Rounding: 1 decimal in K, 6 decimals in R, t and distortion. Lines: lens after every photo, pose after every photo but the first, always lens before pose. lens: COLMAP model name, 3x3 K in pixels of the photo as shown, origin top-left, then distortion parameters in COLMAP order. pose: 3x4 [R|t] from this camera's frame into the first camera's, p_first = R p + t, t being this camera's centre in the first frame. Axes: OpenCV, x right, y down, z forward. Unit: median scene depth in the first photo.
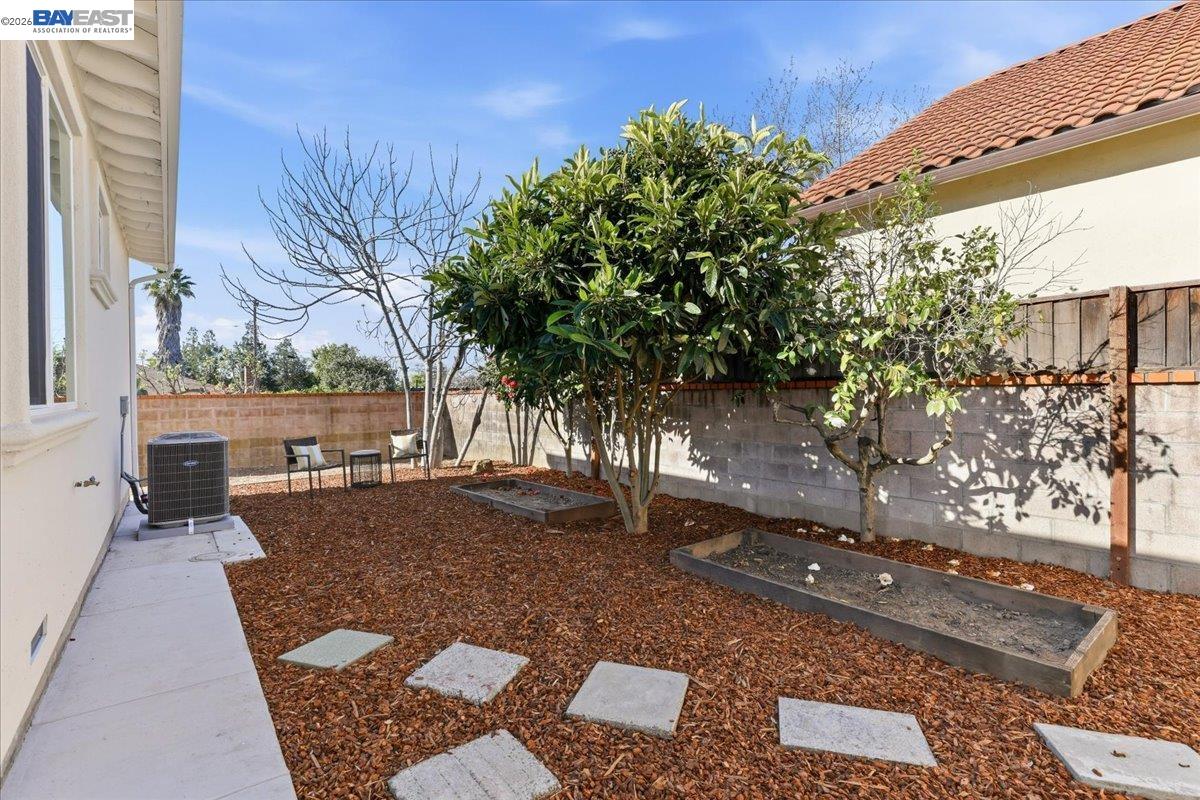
lens RADIAL K [[553.7, 0, 609.4], [0, 553.7, 394.6], [0, 0, 1]] dist [-0.003089, -0.001312]
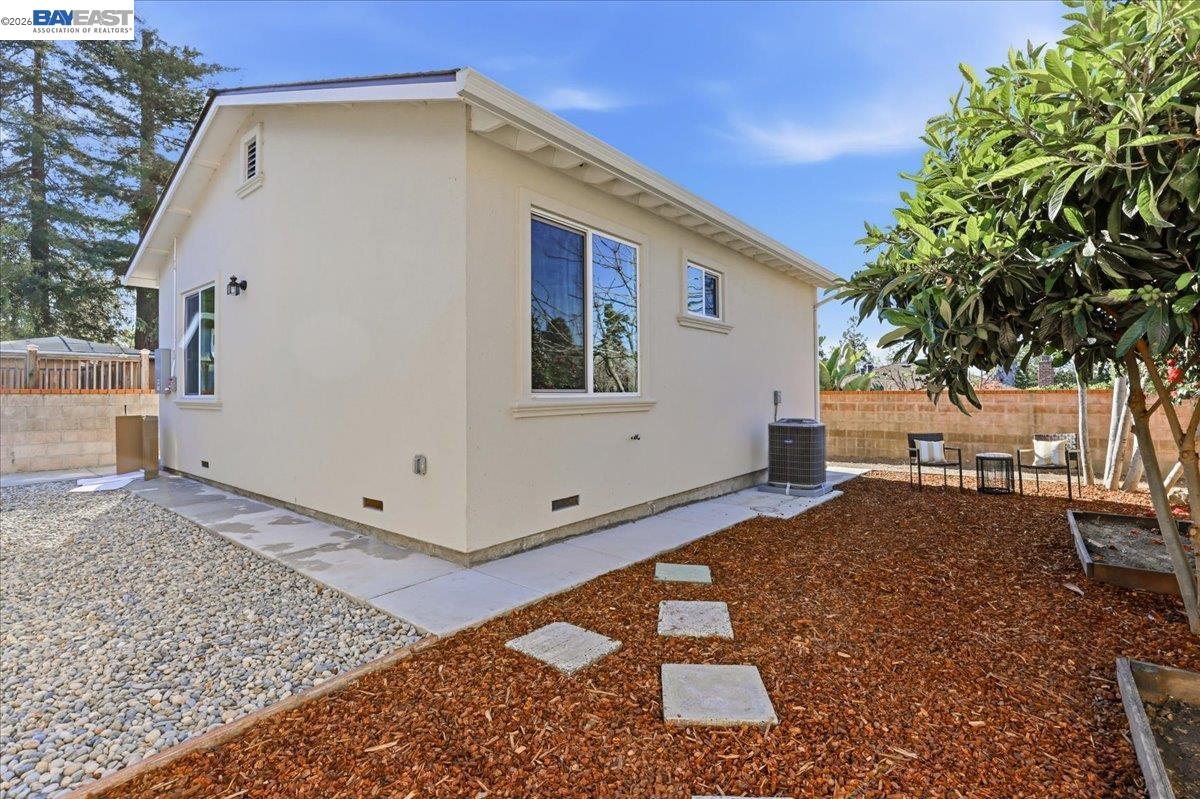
lens RADIAL K [[553.7, 0, 611.9], [0, 553.7, 392.8], [0, 0, 1]] dist [-0.003089, -0.001312]
pose [[0.239826, 0.010495, -0.970759, 0.302323], [-0.007816, 0.999930, 0.008879, -0.001348], [0.970784, 0.005458, 0.239891, 0.183369]]
